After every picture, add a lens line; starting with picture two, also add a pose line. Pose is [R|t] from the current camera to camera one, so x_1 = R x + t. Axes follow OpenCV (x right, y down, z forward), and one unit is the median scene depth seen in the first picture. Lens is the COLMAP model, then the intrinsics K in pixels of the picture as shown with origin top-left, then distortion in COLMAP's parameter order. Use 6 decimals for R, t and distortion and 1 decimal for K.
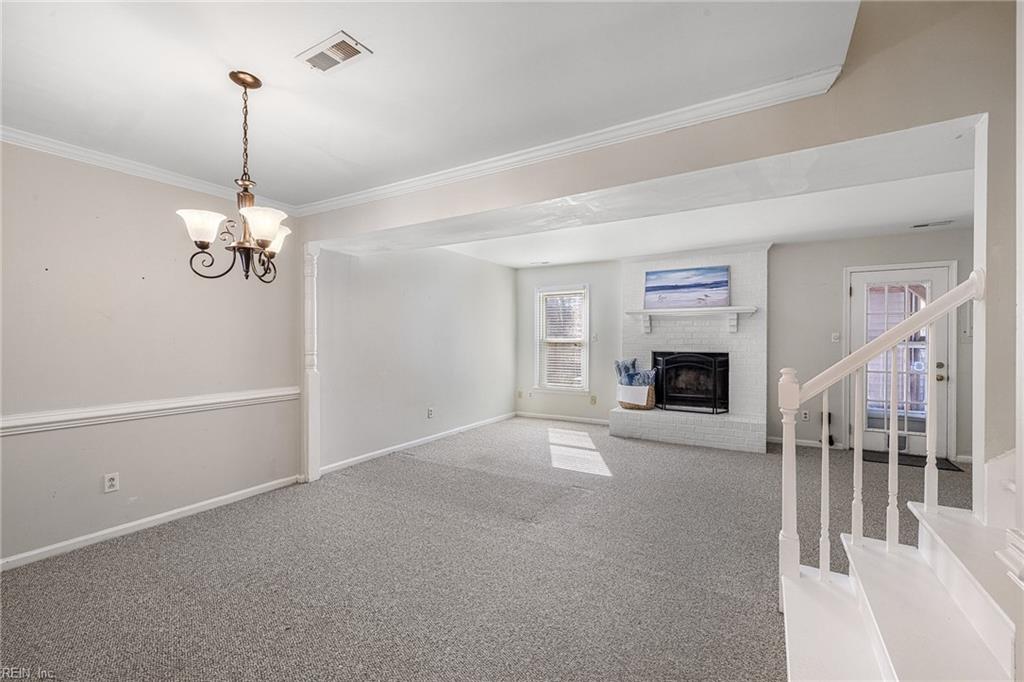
lens RADIAL K [[433.0, 0, 512.0], [0, 433.0, 341.0], [0, 0, 1]] dist [-0.000161, -0.000021]
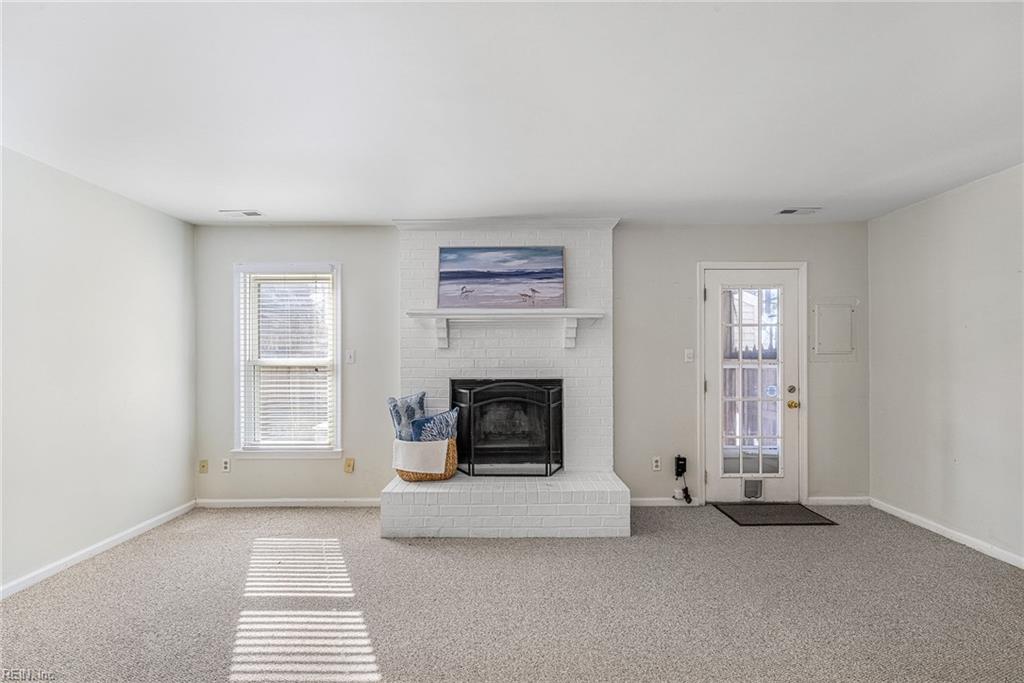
lens RADIAL K [[436.0, 0, 511.8], [0, 436.0, 356.9], [0, 0, 1]] dist [-0.000133, -0.000004]
pose [[0.863384, -0.003315, 0.504536, 0.094833], [0.007442, 0.999953, -0.006164, -0.002935], [-0.504492, 0.009076, 0.863368, 0.453540]]
